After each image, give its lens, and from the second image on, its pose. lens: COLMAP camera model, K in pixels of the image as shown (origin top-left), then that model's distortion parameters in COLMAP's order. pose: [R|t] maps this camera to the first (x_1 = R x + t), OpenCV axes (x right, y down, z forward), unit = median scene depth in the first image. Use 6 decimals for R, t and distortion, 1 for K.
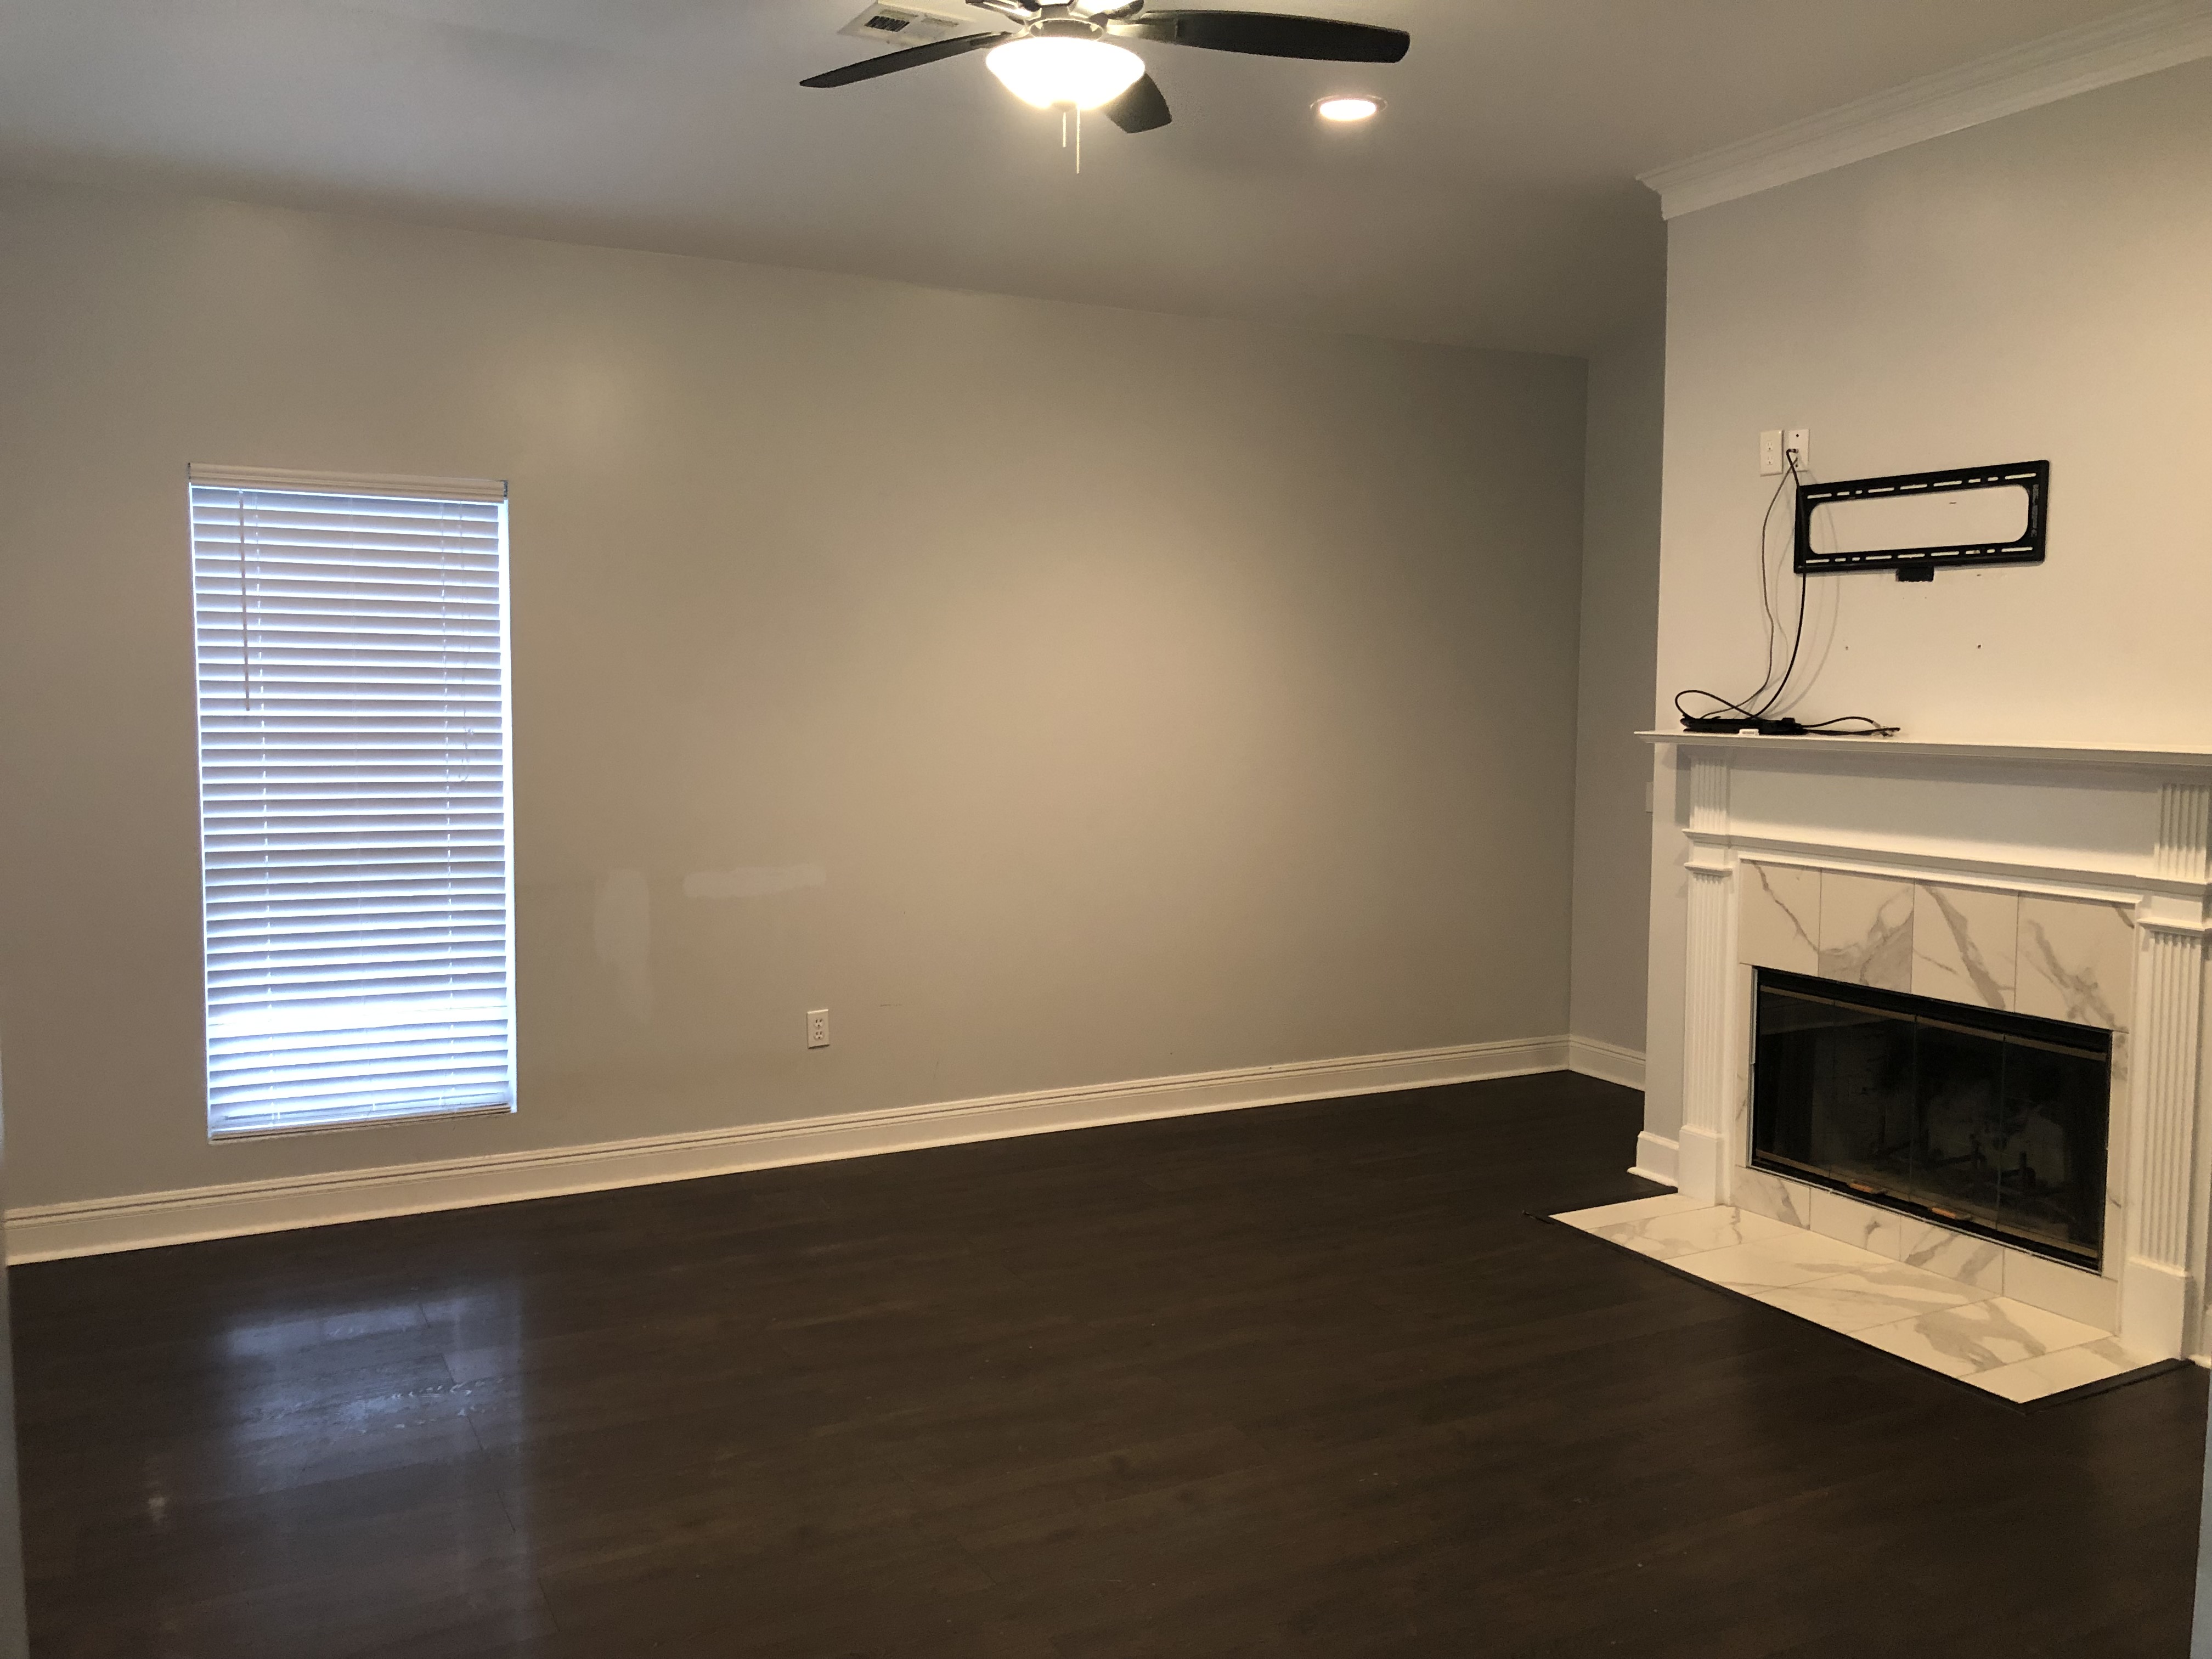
lens RADIAL K [[1800.9, 0, 1106.0], [0, 1800.9, 829.5], [0, 0, 1]] dist [0.008418, 0.001568]
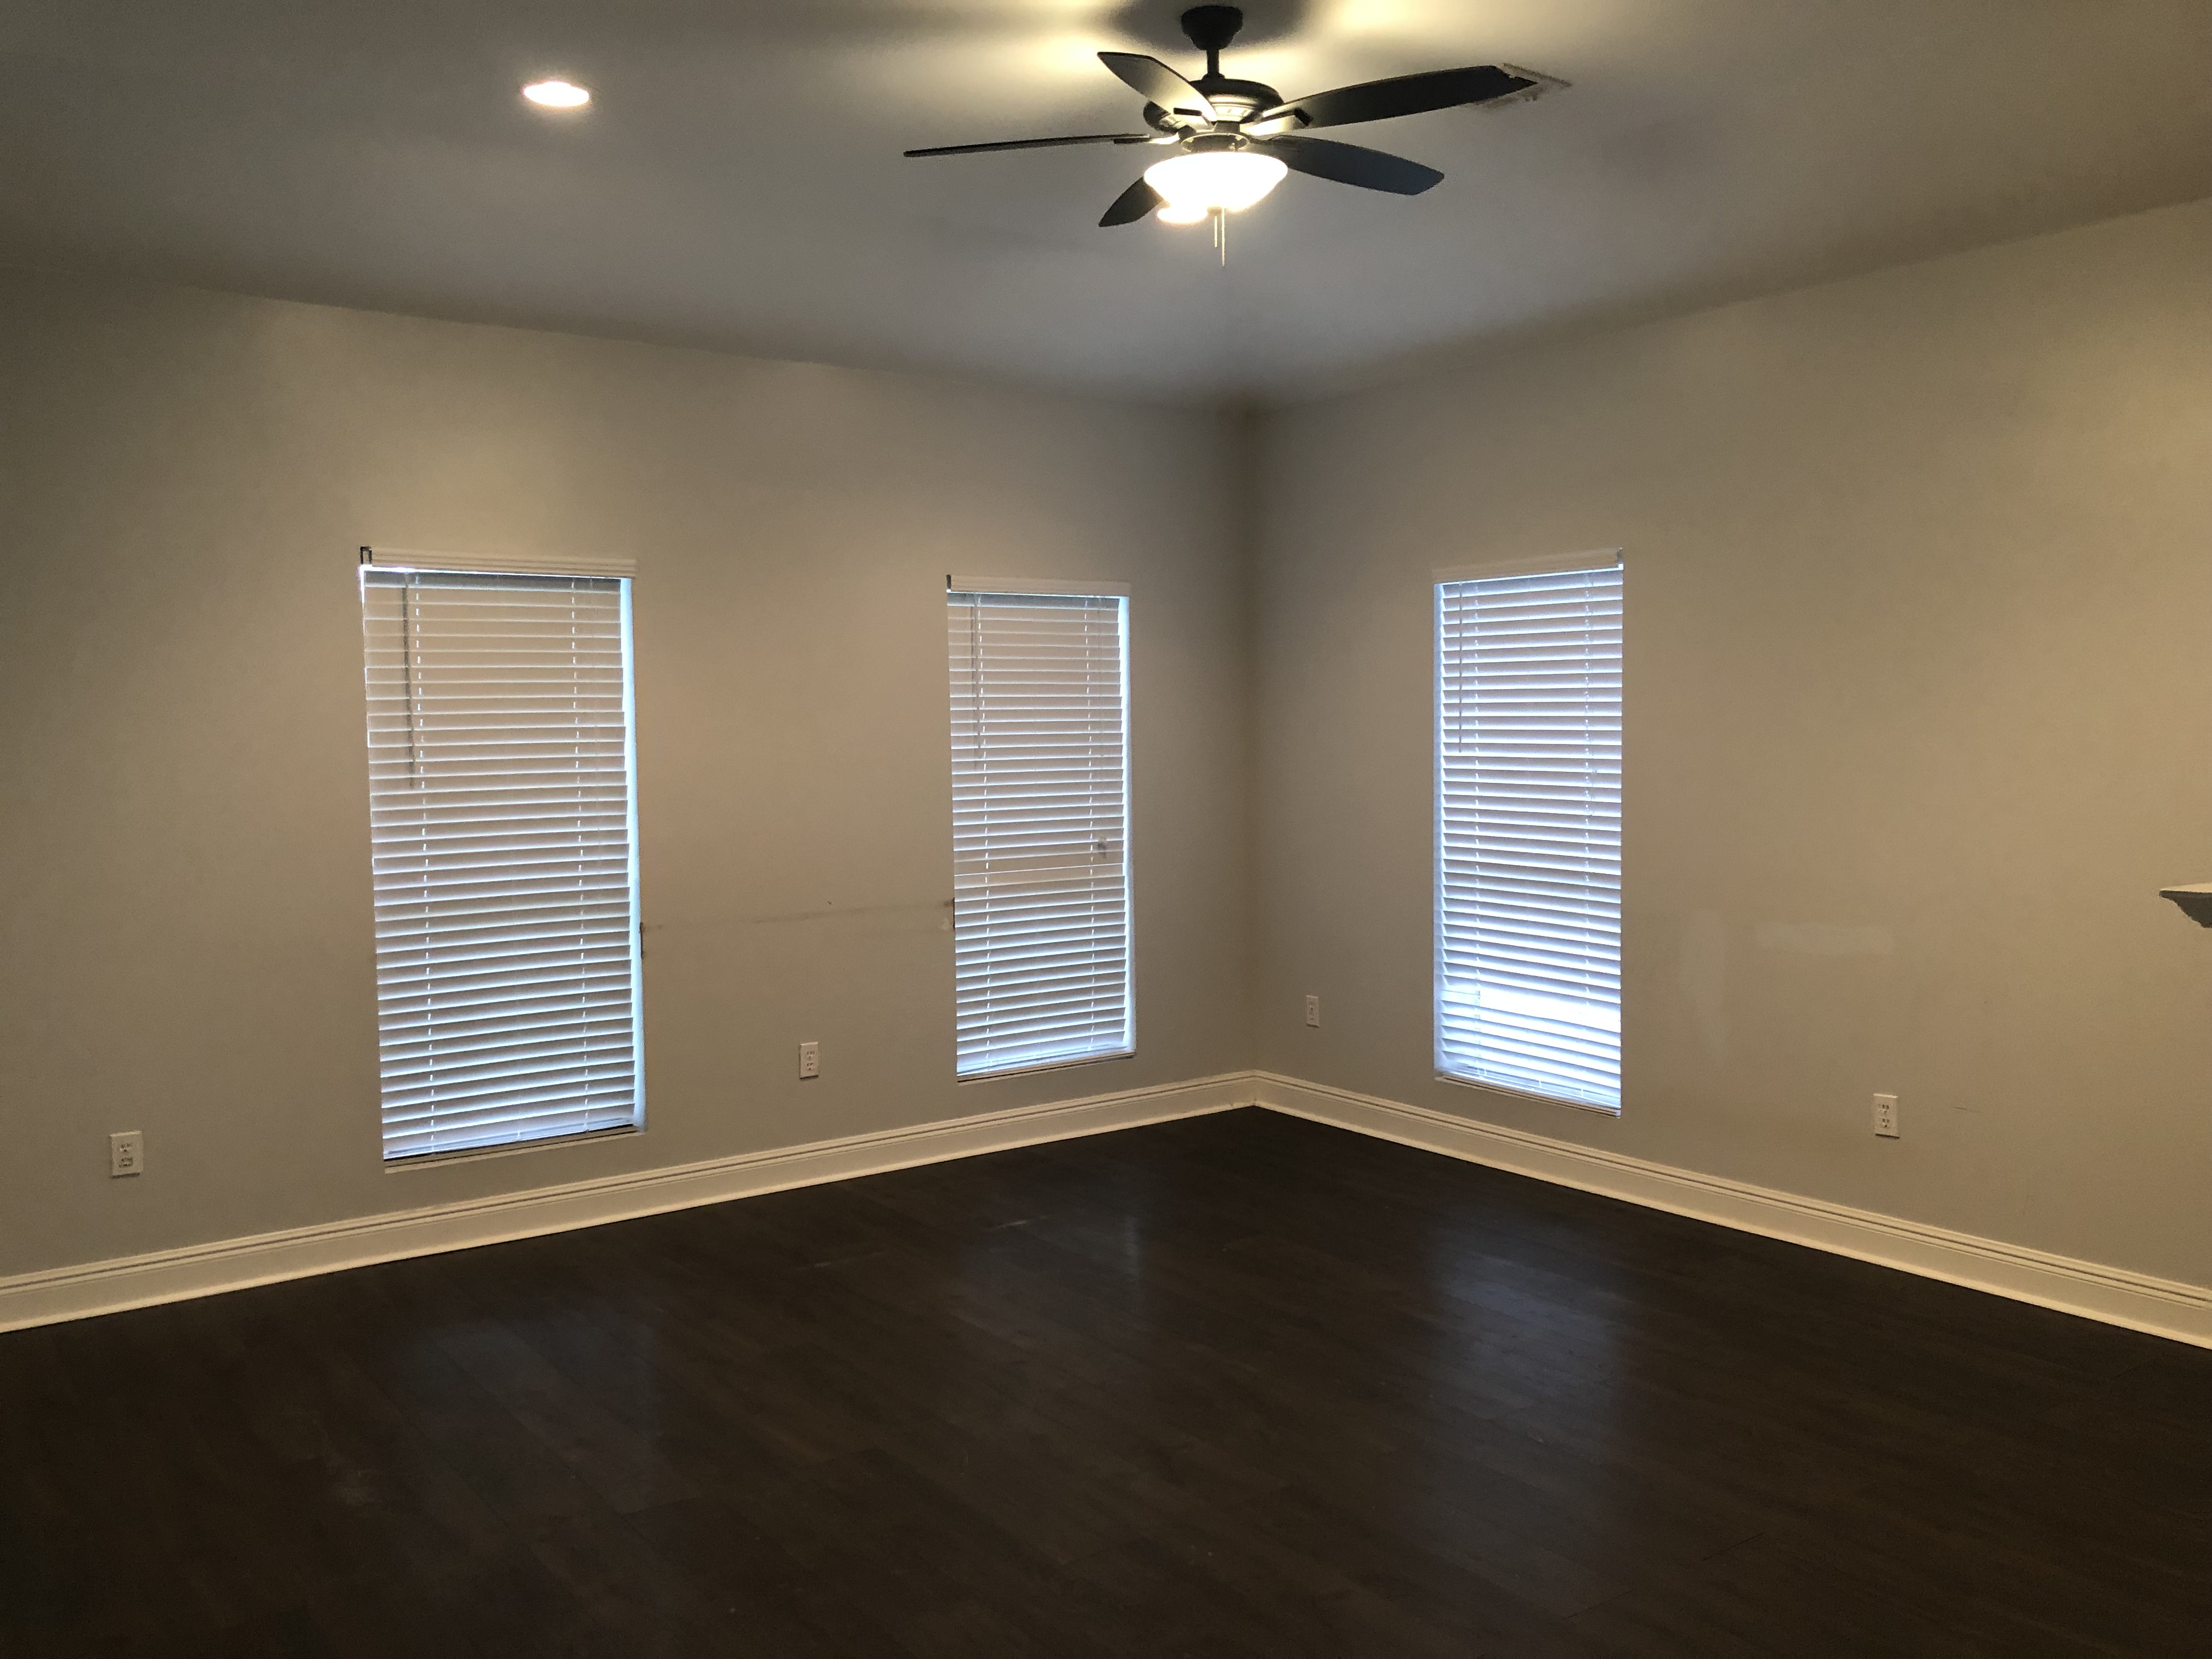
lens RADIAL K [[1800.9, 0, 1106.0], [0, 1800.9, 829.5], [0, 0, 1]] dist [0.008418, 0.001568]
pose [[0.113858, 0.054690, -0.991991, 0.755597], [-0.055153, 0.997292, 0.048652, -0.057806], [0.991965, 0.049172, 0.116566, 0.582144]]
